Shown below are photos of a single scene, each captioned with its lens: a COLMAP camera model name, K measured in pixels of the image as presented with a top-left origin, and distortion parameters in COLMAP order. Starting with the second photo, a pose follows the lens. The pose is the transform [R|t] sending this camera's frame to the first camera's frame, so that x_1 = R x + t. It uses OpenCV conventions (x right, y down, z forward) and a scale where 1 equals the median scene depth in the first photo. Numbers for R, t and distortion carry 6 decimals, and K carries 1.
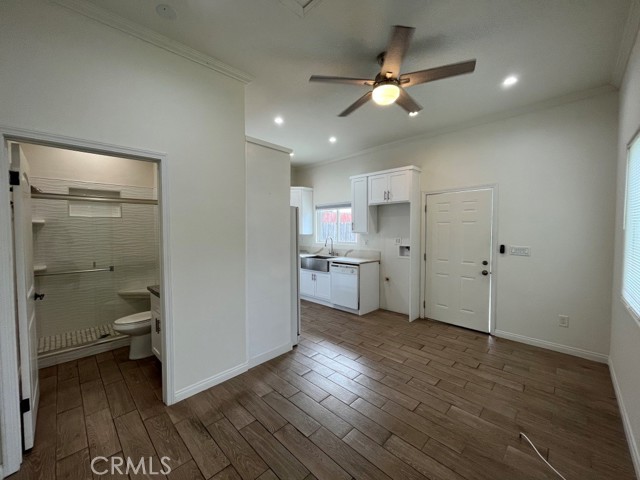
lens RADIAL K [[257.2, 0, 313.8], [0, 257.2, 240.3], [0, 0, 1]] dist [-0.002695, -0.000272]
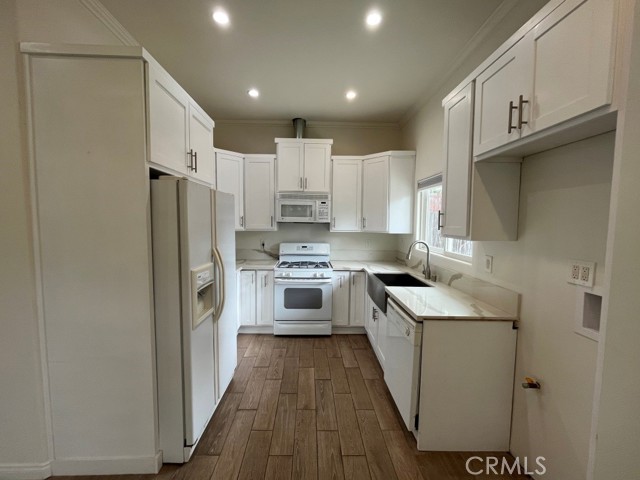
lens RADIAL K [[257.2, 0, 317.0], [0, 257.2, 238.9], [0, 0, 1]] dist [-0.002695, -0.000272]
pose [[0.721644, 0.056419, -0.689961, 0.394484], [-0.041084, 0.998407, 0.038671, -0.042833], [0.691044, 0.000439, 0.722813, 0.758356]]
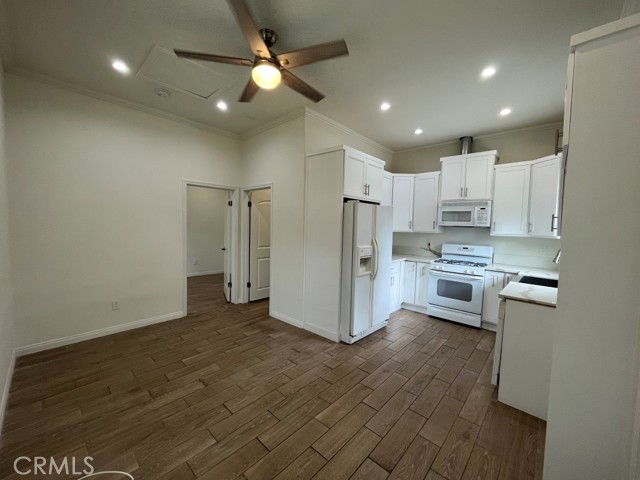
lens RADIAL K [[257.2, 0, 318.9], [0, 257.2, 237.7], [0, 0, 1]] dist [-0.002695, -0.000272]
pose [[0.042346, 0.054562, -0.997612, 0.798319], [-0.067651, 0.996373, 0.051622, -0.030709], [0.996810, 0.065304, 0.045884, 0.753374]]
